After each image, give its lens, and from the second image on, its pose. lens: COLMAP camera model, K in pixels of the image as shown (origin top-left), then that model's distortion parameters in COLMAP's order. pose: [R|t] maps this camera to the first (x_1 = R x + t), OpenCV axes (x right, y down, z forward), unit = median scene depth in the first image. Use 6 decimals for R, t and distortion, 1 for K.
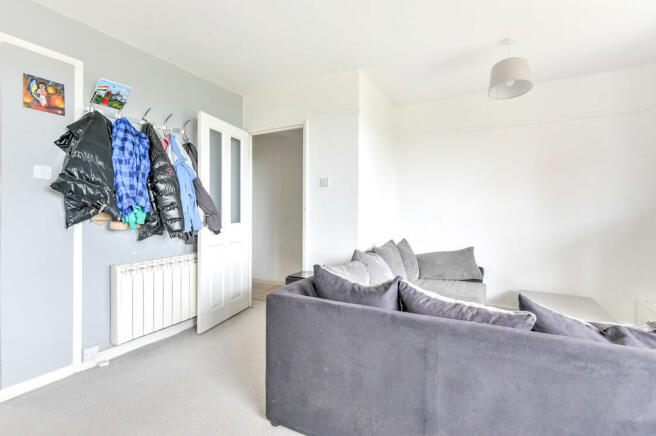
lens RADIAL K [[304.2, 0, 322.7], [0, 304.2, 213.5], [0, 0, 1]] dist [-0.001814, -0.000885]
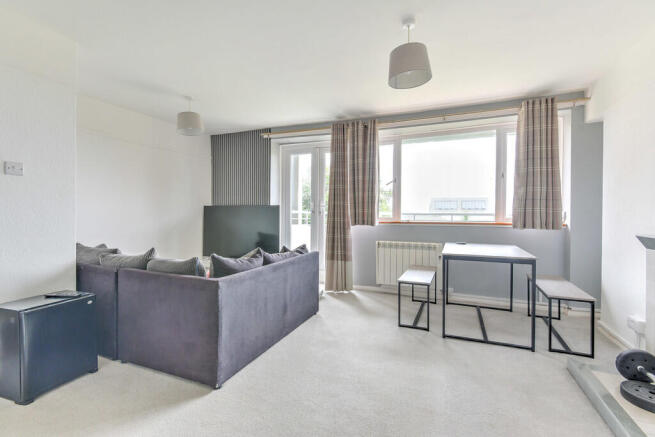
lens RADIAL K [[303.7, 0, 322.2], [0, 303.7, 214.0], [0, 0, 1]] dist [-0.001814, -0.000885]
pose [[-0.087984, -0.008487, 0.996086, -1.568800], [0.001924, 0.999960, 0.008690, -0.009743], [-0.996120, 0.002681, -0.087964, 0.776470]]
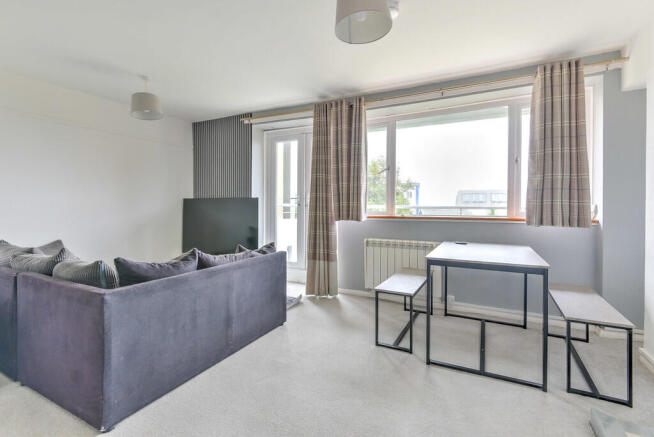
lens RADIAL K [[308.3, 0, 315.7], [0, 308.3, 206.8], [0, 0, 1]] dist [-0.003378, -0.000283]
pose [[-0.007969, -0.006701, 0.999946, -1.273139], [0.002302, 0.999975, 0.006720, -0.006167], [-0.999966, 0.002355, -0.007953, 0.432853]]
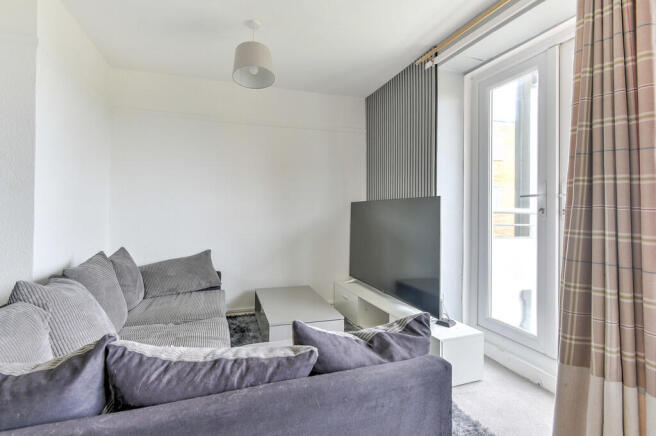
lens RADIAL K [[309.2, 0, 316.7], [0, 309.2, 206.3], [0, 0, 1]] dist [-0.003378, -0.000283]
pose [[0.681971, 0.008416, 0.731331, 0.108177], [0.003971, 0.999876, -0.015209, -0.005249], [-0.731369, 0.013276, 0.681853, 0.376169]]
